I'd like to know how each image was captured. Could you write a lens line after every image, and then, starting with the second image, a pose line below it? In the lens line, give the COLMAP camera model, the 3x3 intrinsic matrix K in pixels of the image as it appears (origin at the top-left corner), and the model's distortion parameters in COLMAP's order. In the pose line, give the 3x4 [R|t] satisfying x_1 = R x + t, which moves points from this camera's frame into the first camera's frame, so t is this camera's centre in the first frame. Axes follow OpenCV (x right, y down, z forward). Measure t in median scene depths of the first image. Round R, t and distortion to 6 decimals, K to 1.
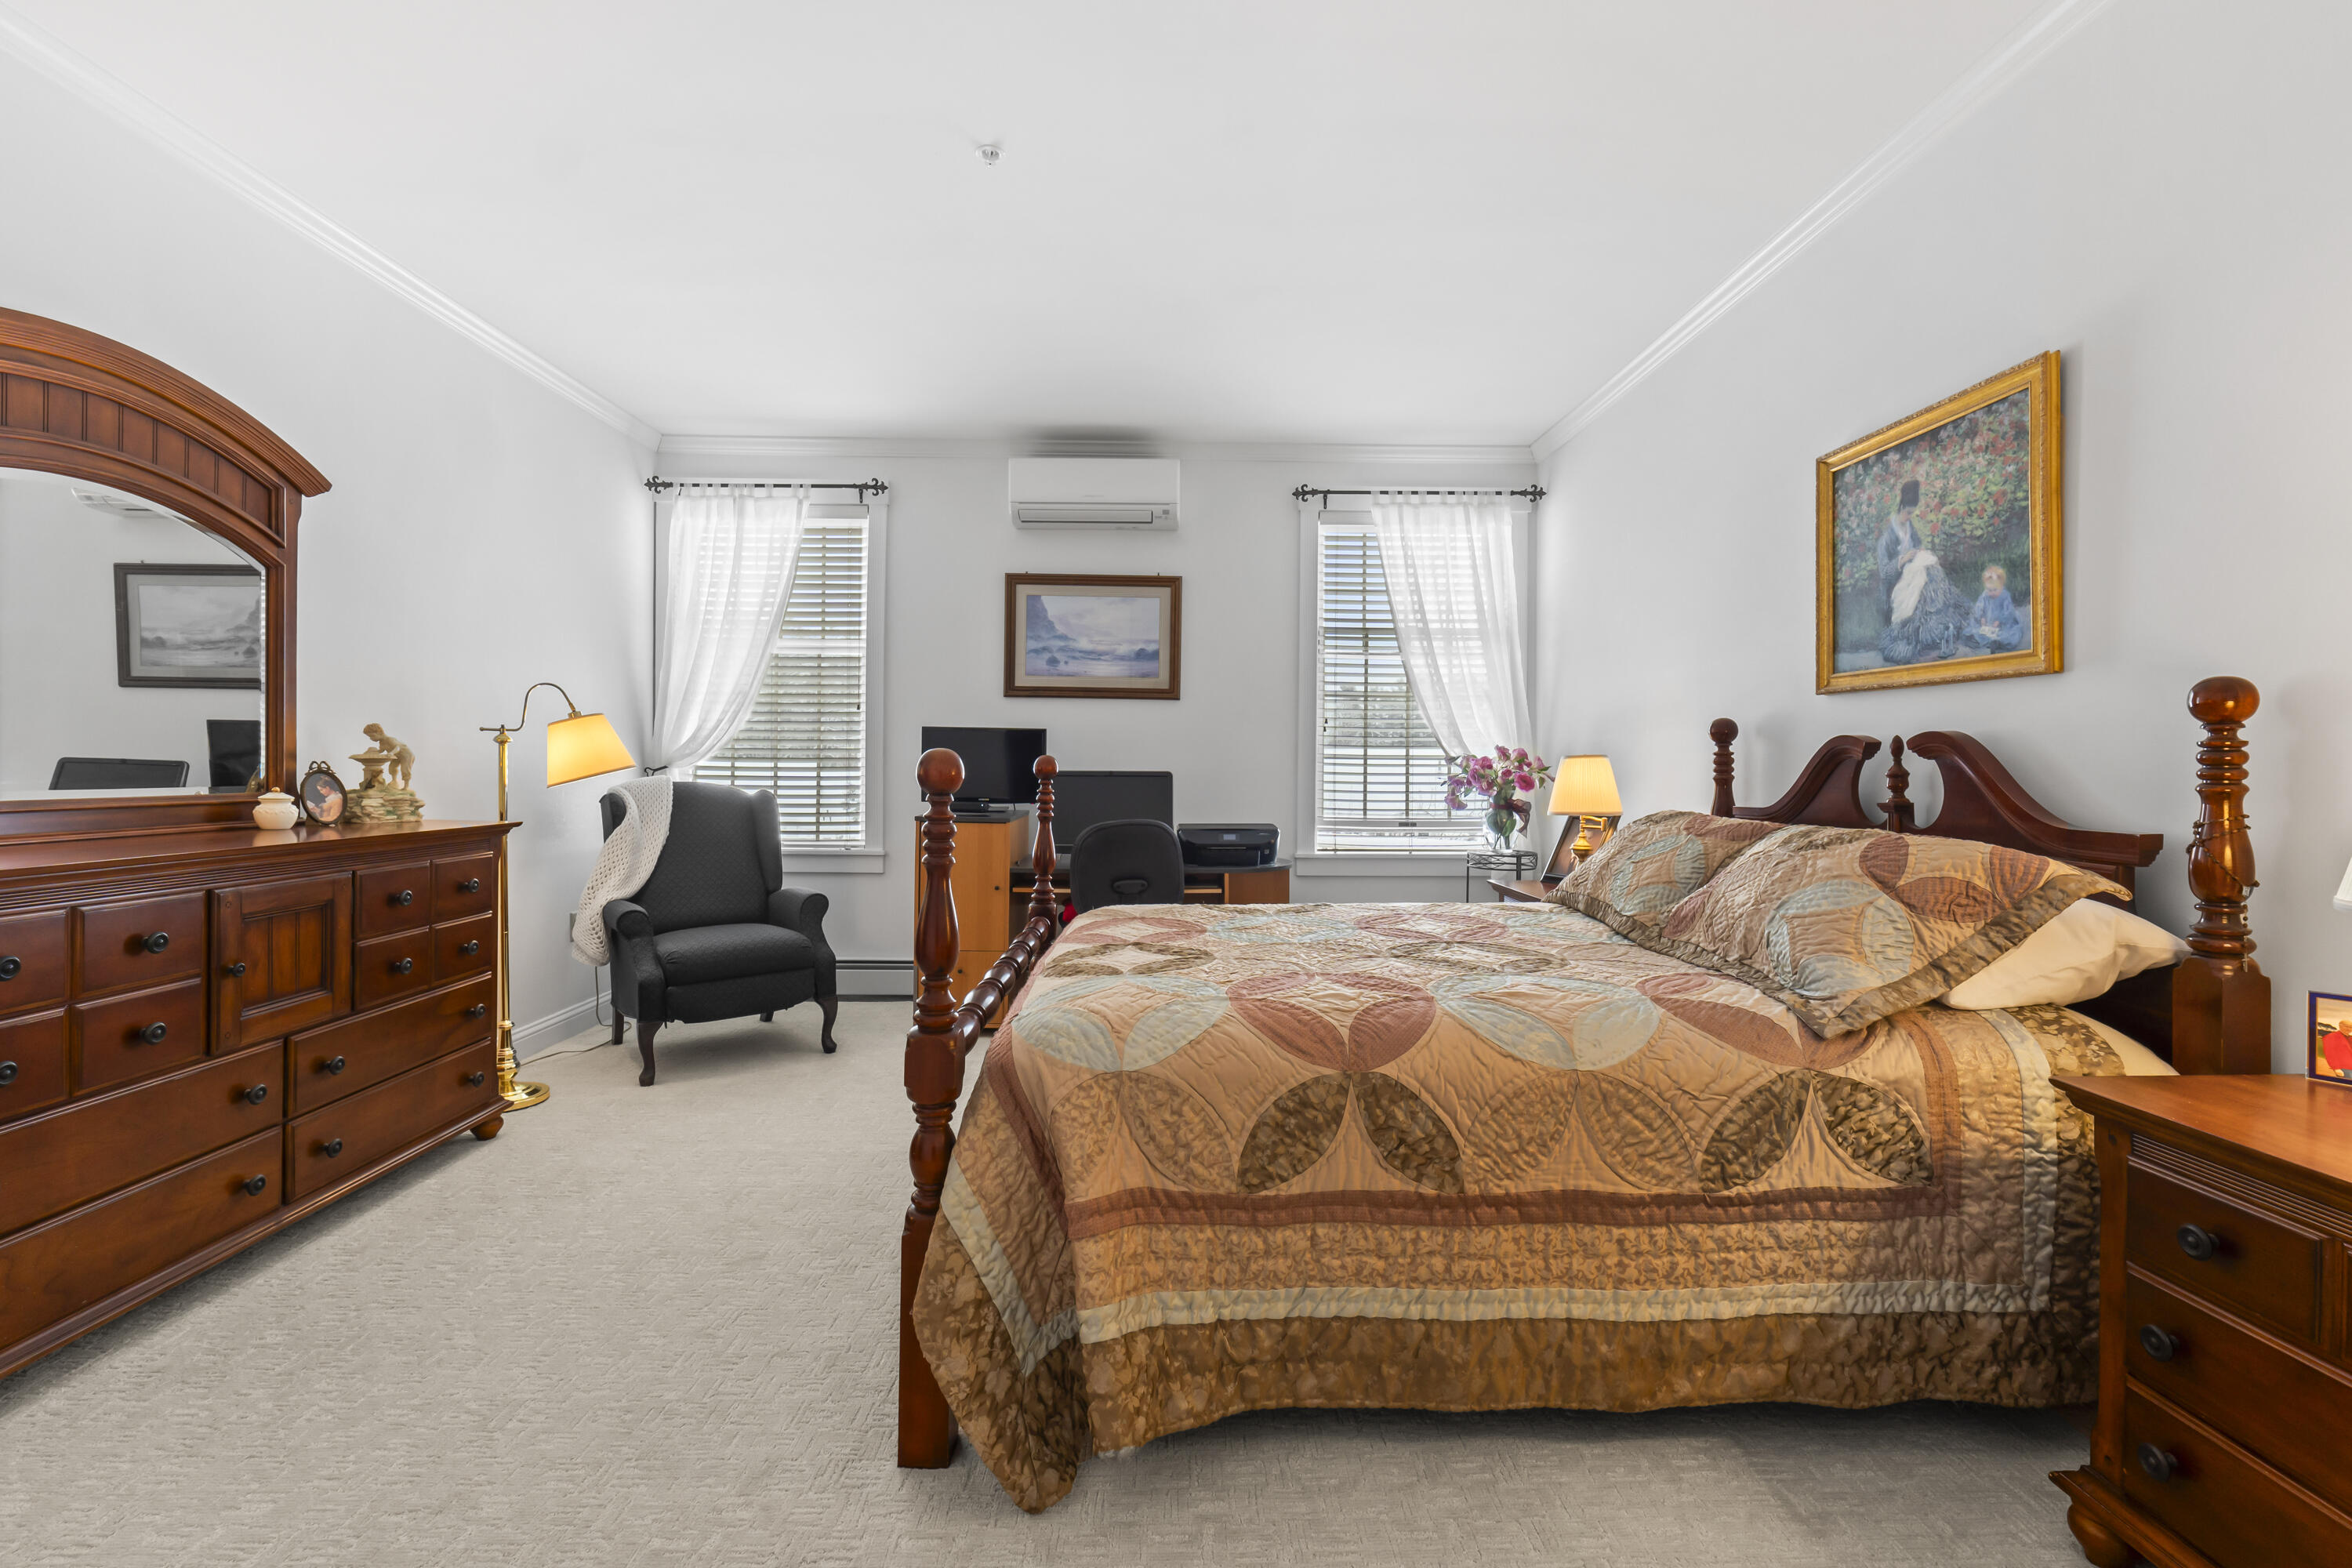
lens RADIAL K [[996.6, 0, 1176.2], [0, 996.6, 763.7], [0, 0, 1]] dist [-0.008095, -0.001069]
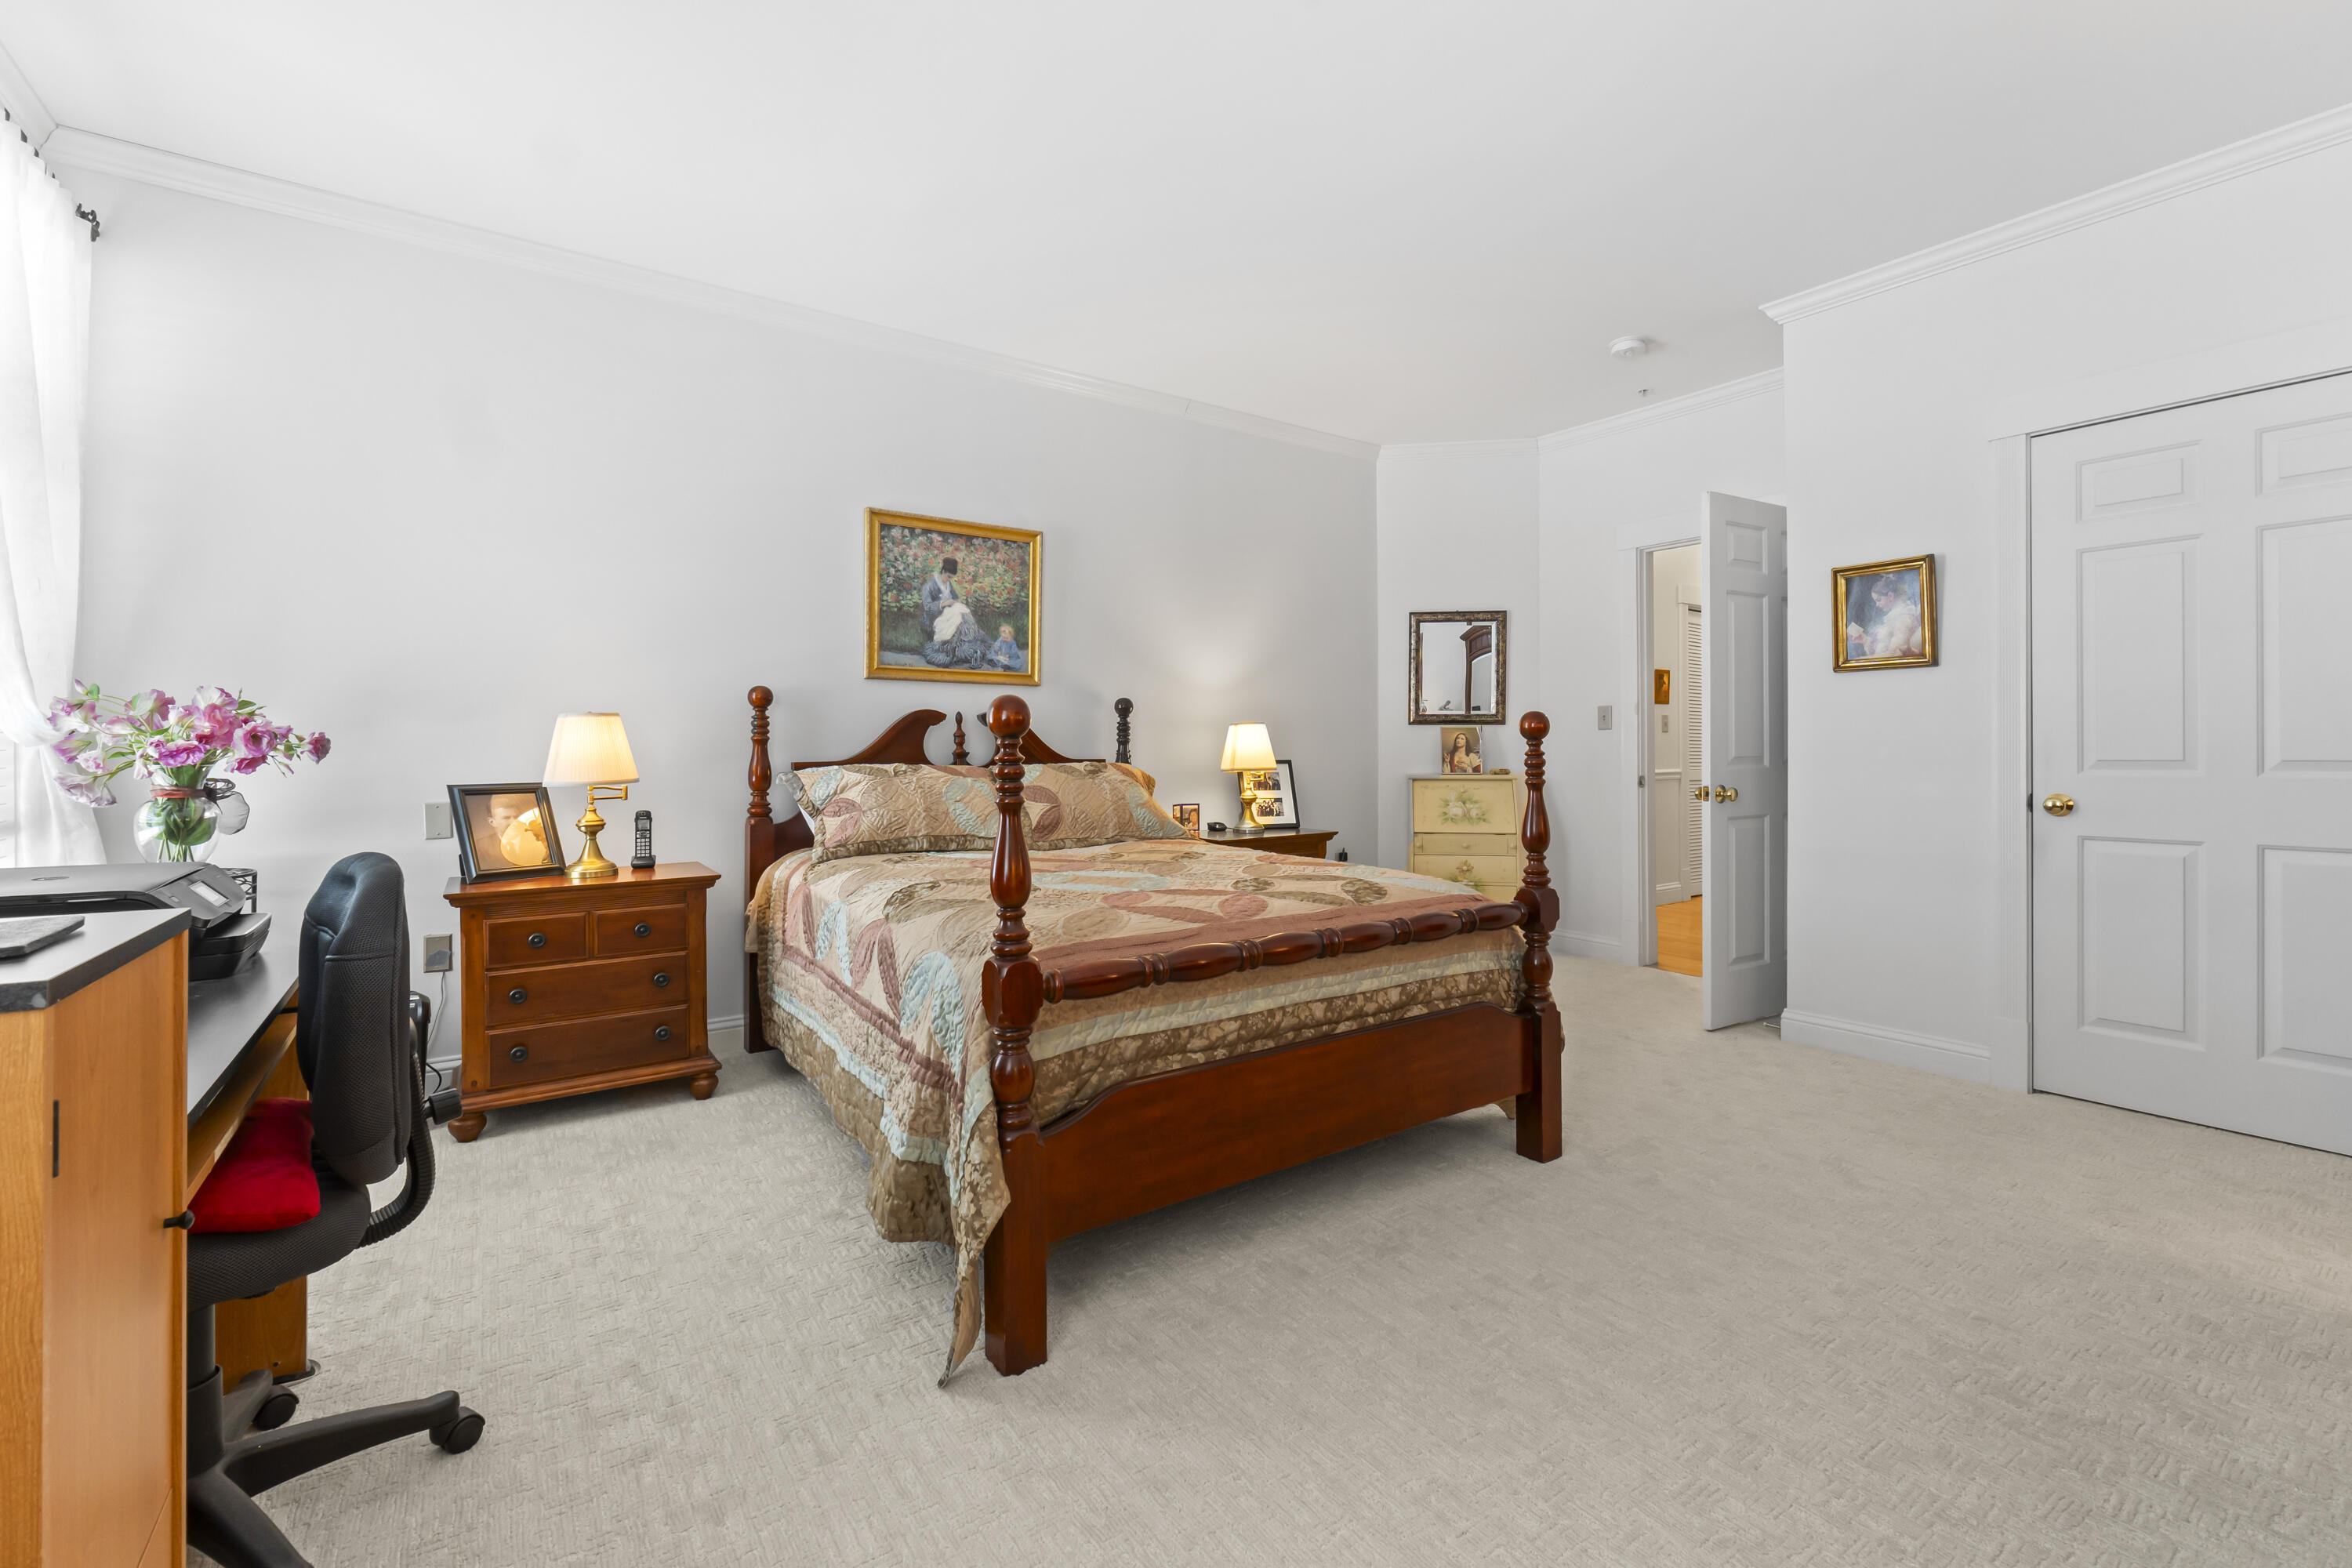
lens RADIAL K [[996.6, 0, 1175.7], [0, 996.6, 761.8], [0, 0, 1]] dist [-0.008095, -0.001069]
pose [[-0.569577, -0.017201, 0.821758, -0.854437], [-0.001655, 0.999803, 0.019780, 0.022356], [-0.821936, 0.009906, -0.569493, 1.653902]]
